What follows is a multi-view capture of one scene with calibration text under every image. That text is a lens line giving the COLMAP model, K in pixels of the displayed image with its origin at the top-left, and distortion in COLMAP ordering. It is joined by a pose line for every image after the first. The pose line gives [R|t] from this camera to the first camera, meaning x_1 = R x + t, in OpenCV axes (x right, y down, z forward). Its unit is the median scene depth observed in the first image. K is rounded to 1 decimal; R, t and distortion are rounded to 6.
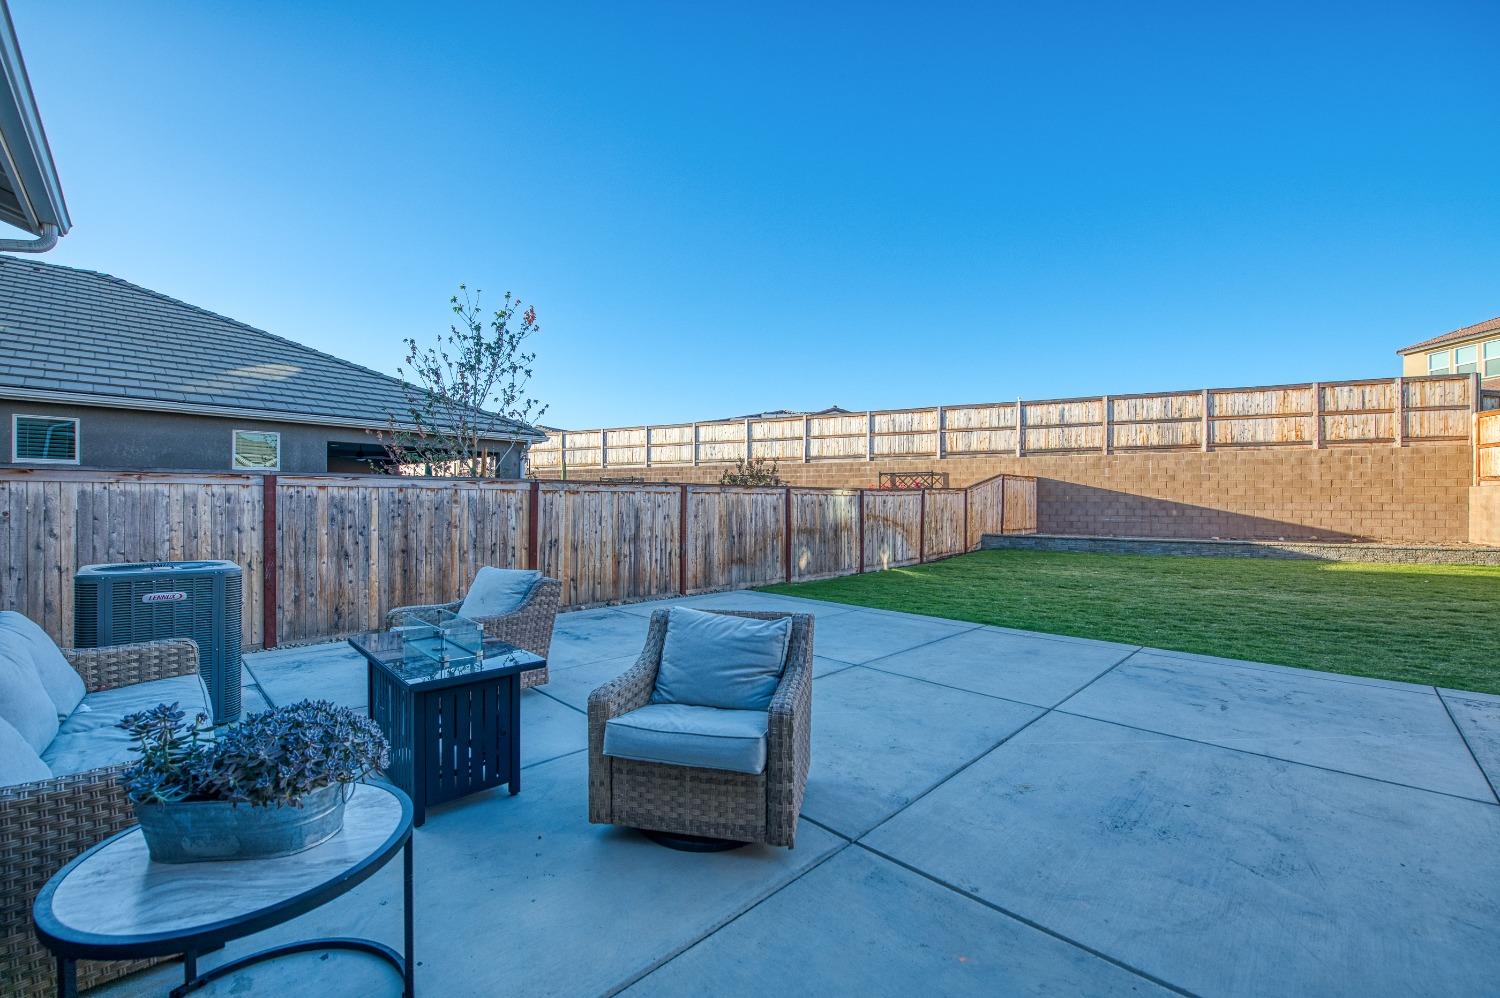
lens RADIAL K [[594.1, 0, 728.5], [0, 594.1, 501.0], [0, 0, 1]] dist [-0.000205, -0.007353]
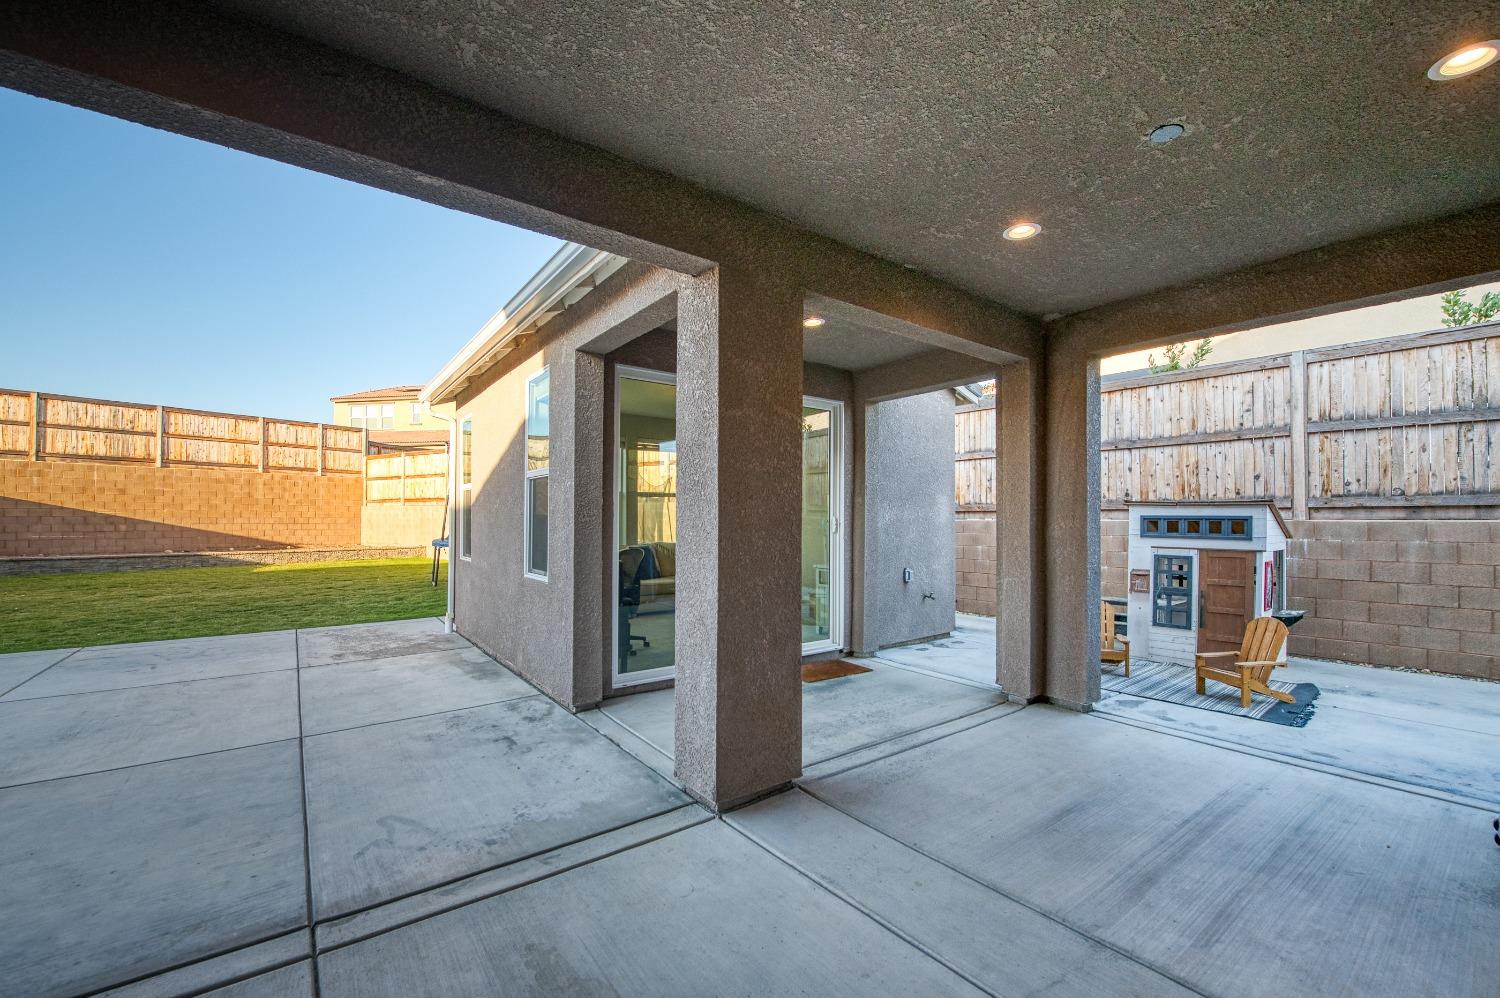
lens RADIAL K [[608.5, 0, 750.4], [0, 608.5, 514.0], [0, 0, 1]] dist [-0.000759, -0.004767]
pose [[0.126730, 0.005920, 0.991920, -0.100714], [-0.005612, 0.999970, -0.005251, -0.003266], [-0.991921, -0.004901, 0.126760, -0.144582]]
